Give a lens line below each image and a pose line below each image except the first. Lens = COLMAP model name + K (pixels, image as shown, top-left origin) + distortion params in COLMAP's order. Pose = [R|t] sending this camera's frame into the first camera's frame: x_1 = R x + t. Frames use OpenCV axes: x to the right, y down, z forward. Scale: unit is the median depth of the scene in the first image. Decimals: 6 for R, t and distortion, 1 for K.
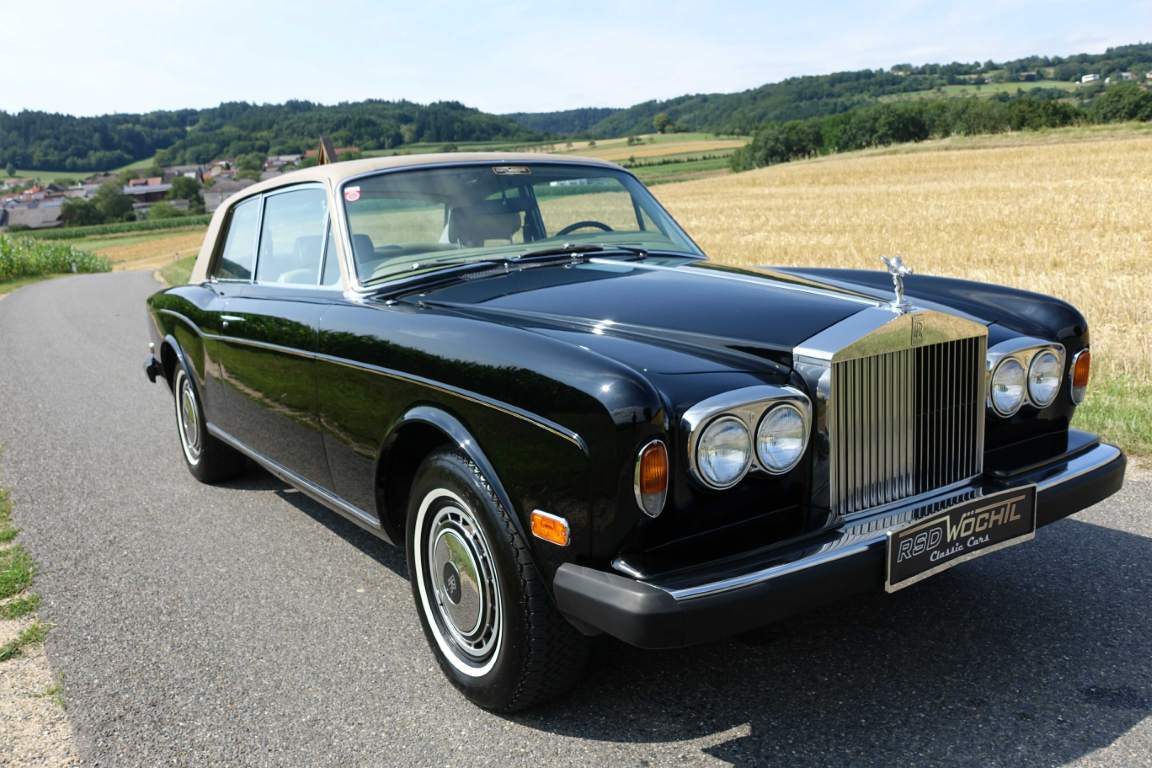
lens RADIAL K [[1100.1, 0, 576.0], [0, 1100.1, 384.0], [0, 0, 1]] dist [0.049737, -0.005614]
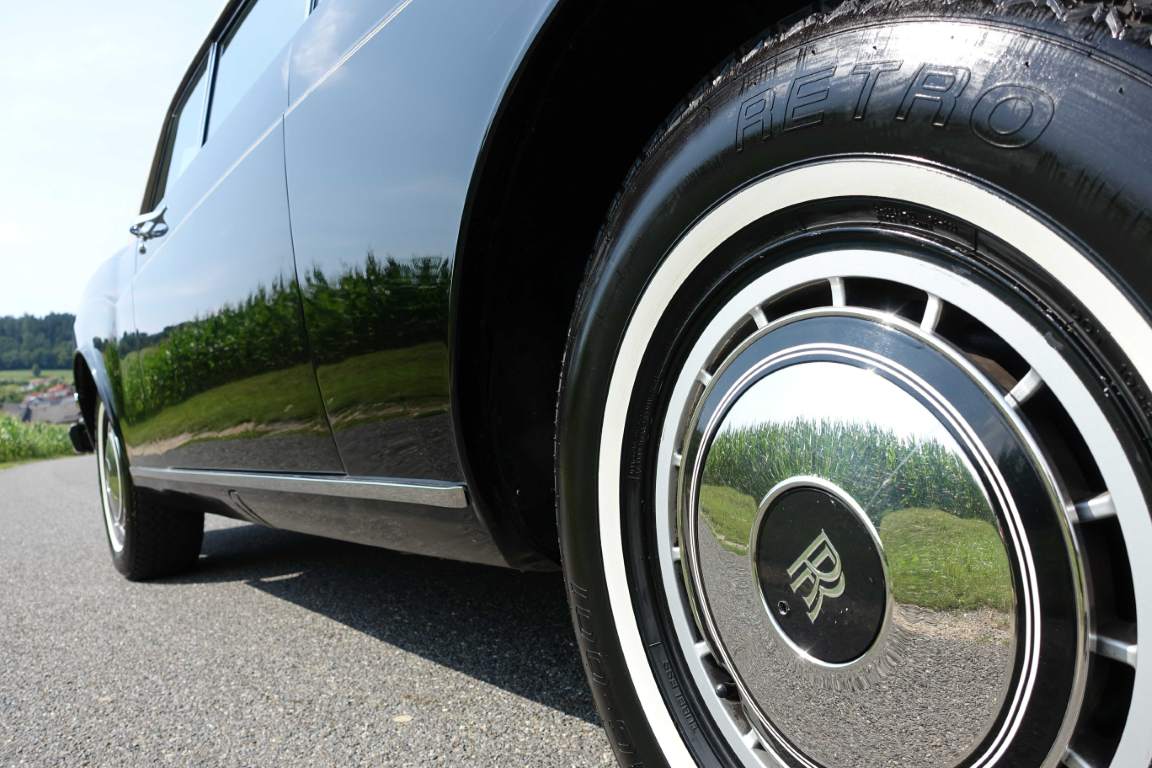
lens RADIAL K [[1100.1, 0, 576.0], [0, 1100.1, 384.0], [0, 0, 1]] dist [0.049737, -0.005614]
pose [[0.998647, -0.050758, -0.011310, -0.104803], [0.048456, 0.987209, -0.151892, 0.114221], [0.018875, 0.151138, 0.988332, 0.501855]]
